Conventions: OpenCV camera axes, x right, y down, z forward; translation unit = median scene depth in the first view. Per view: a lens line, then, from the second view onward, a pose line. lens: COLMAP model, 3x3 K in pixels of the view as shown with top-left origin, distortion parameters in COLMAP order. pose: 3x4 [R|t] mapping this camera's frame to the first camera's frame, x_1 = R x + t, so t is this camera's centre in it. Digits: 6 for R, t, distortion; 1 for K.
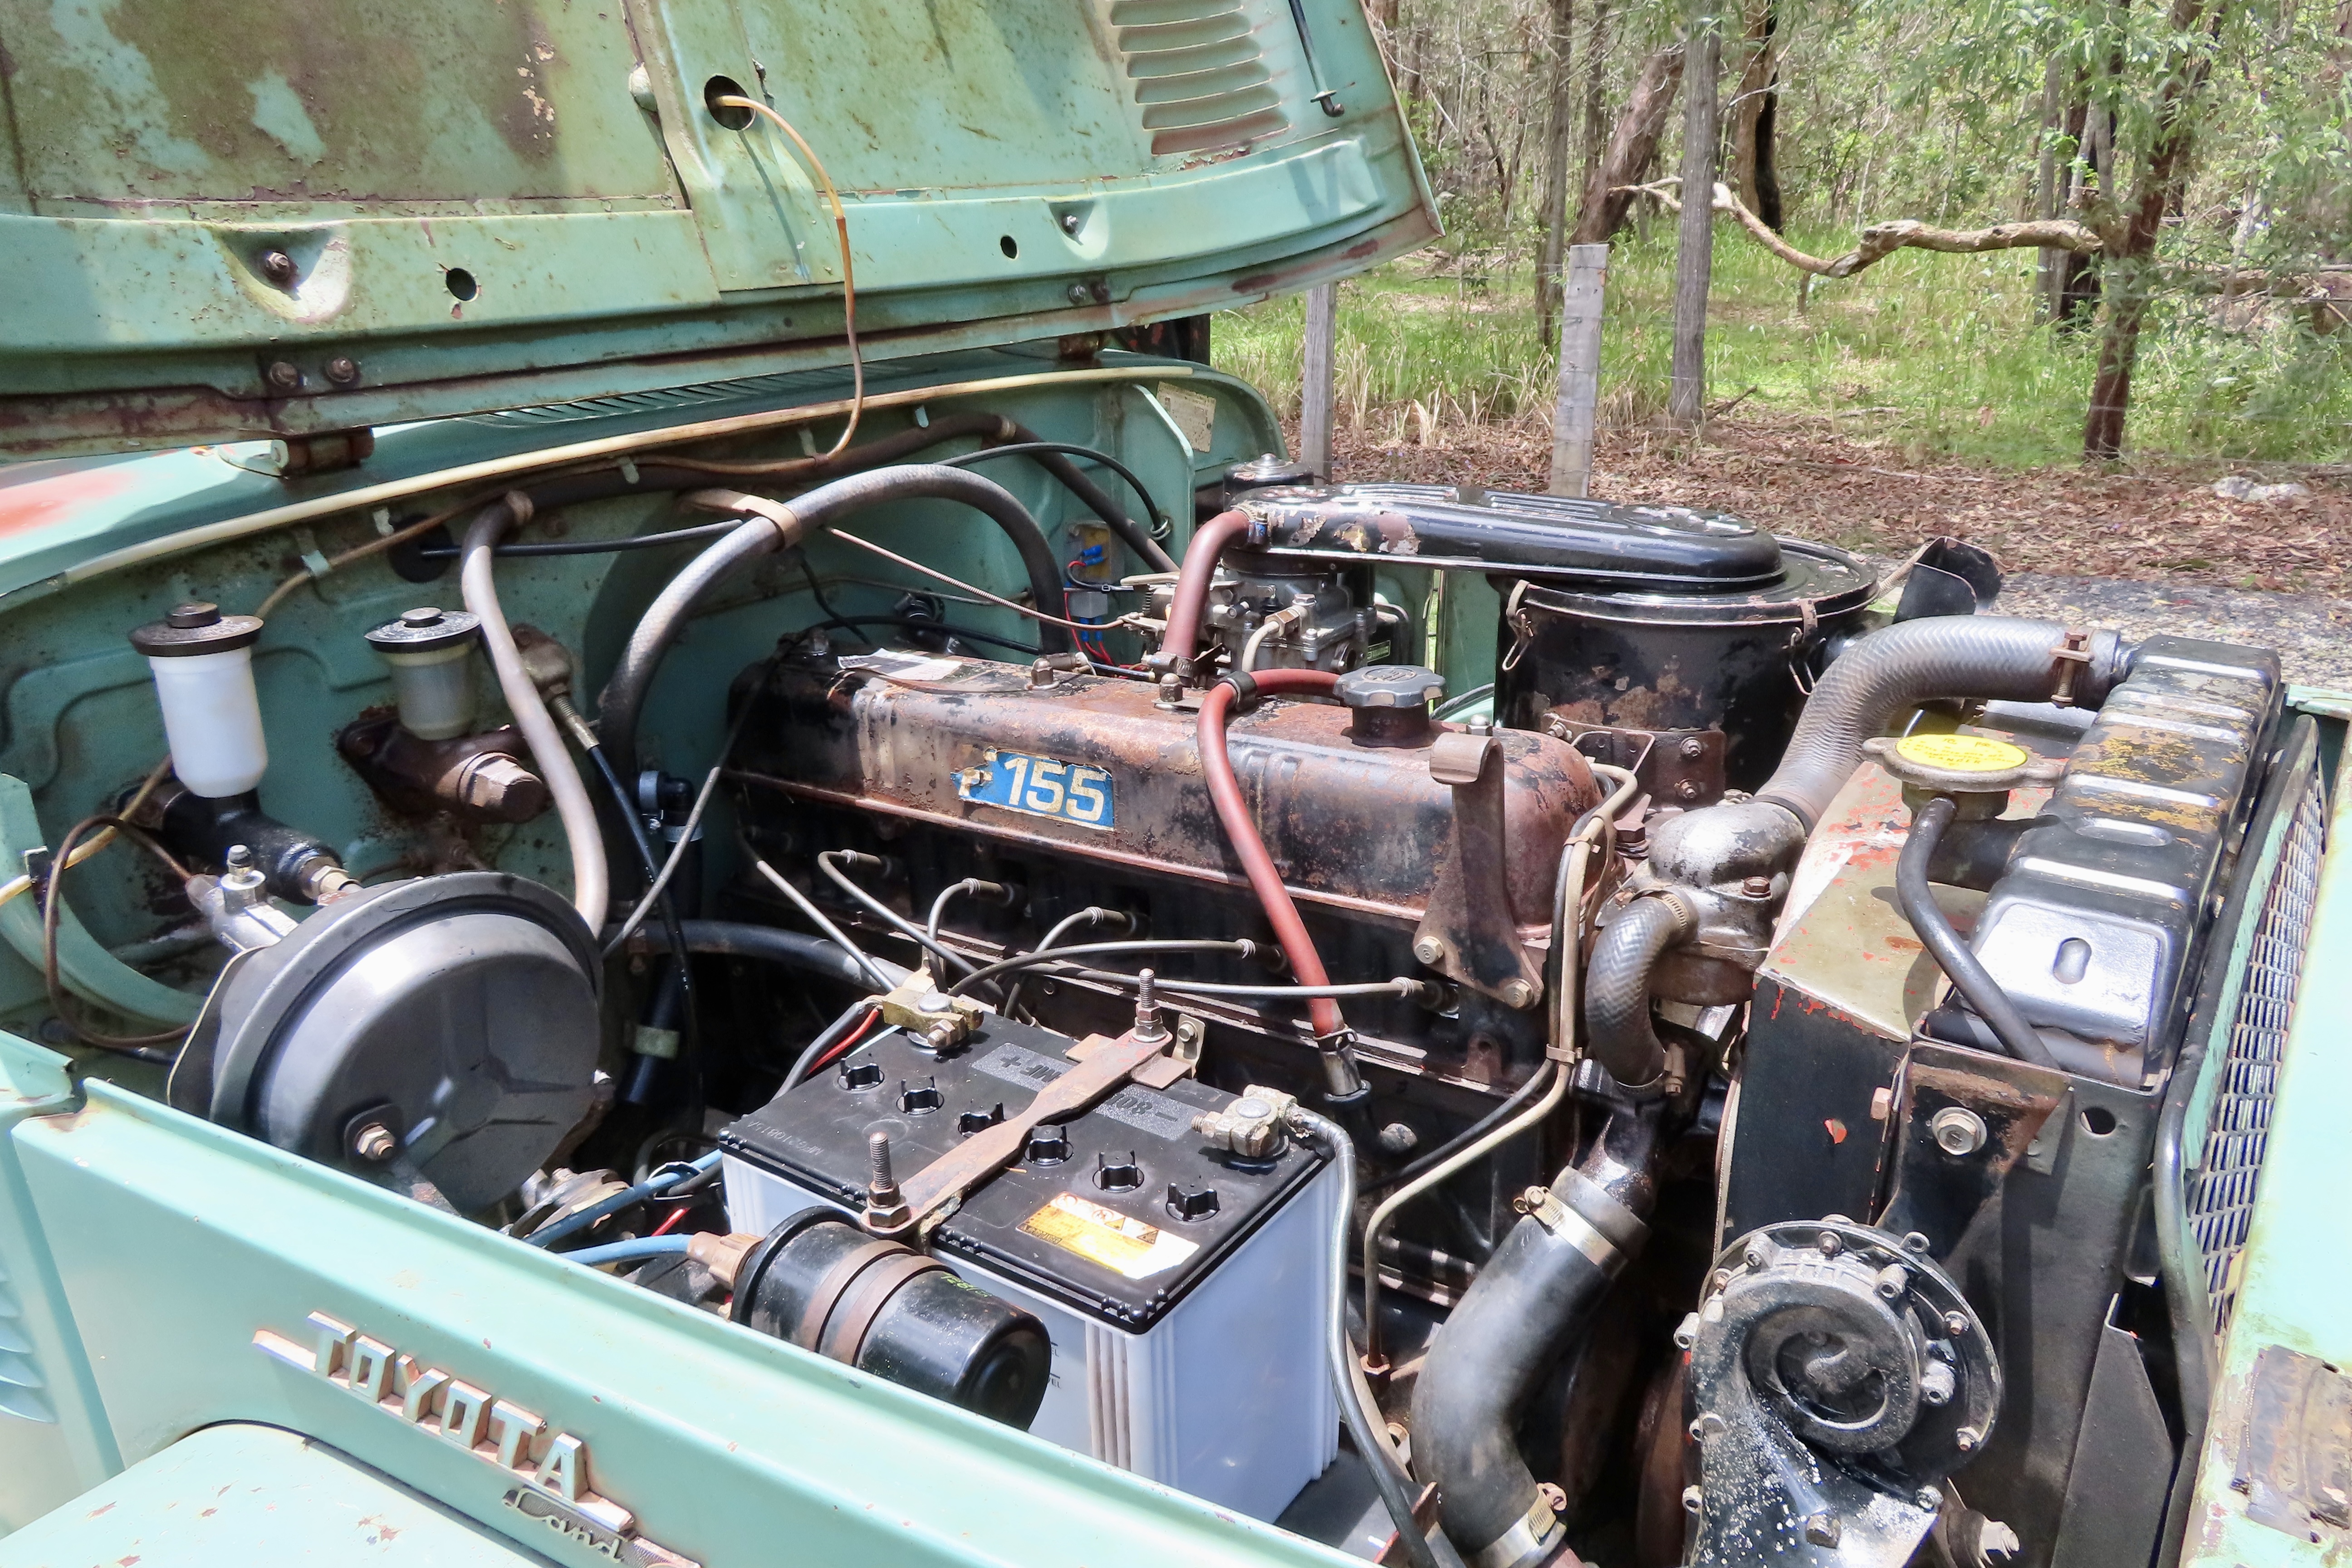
lens RADIAL K [[1660.3, 0, 1176.5], [0, 1660.3, 787.9], [0, 0, 1]] dist [-0.007459, -0.003872]
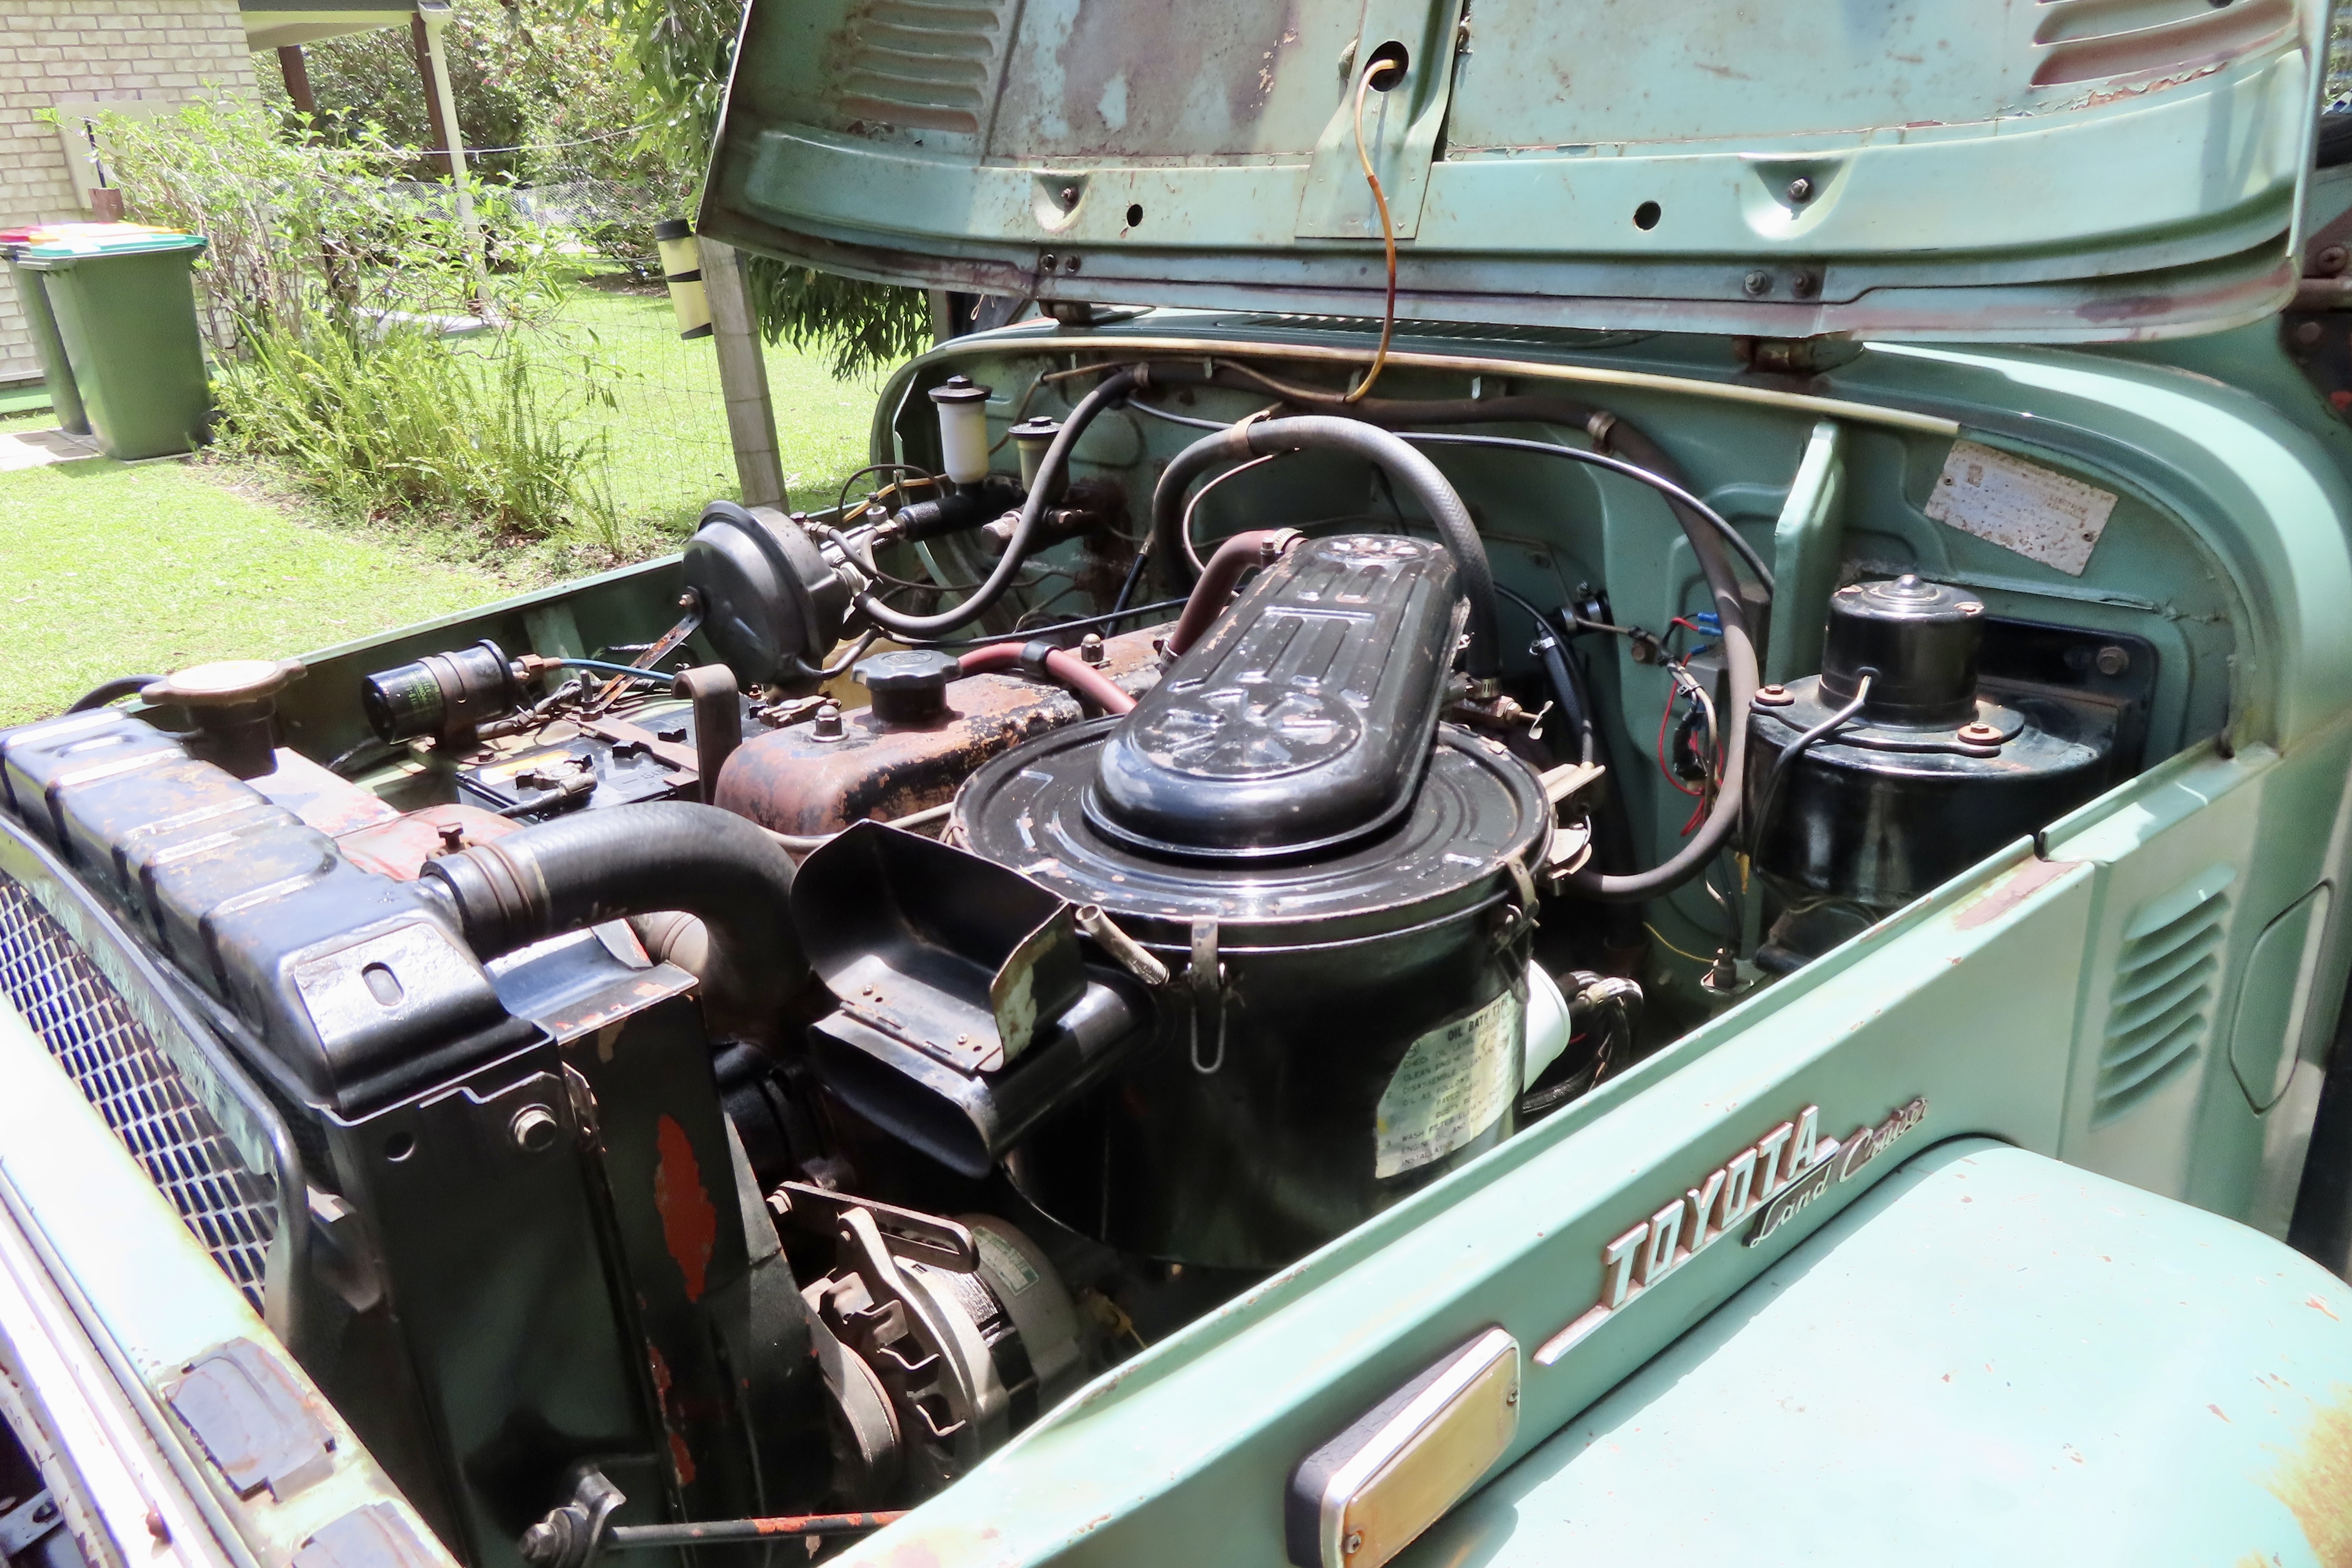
lens RADIAL K [[1660.3, 0, 1176.5], [0, 1660.3, 785.4], [0, 0, 1]] dist [-0.007459, -0.003872]
pose [[-0.138018, 0.377442, -0.915690, 0.907378], [-0.307223, 0.862620, 0.401873, -0.390175], [0.941576, 0.336787, -0.003098, 1.004124]]
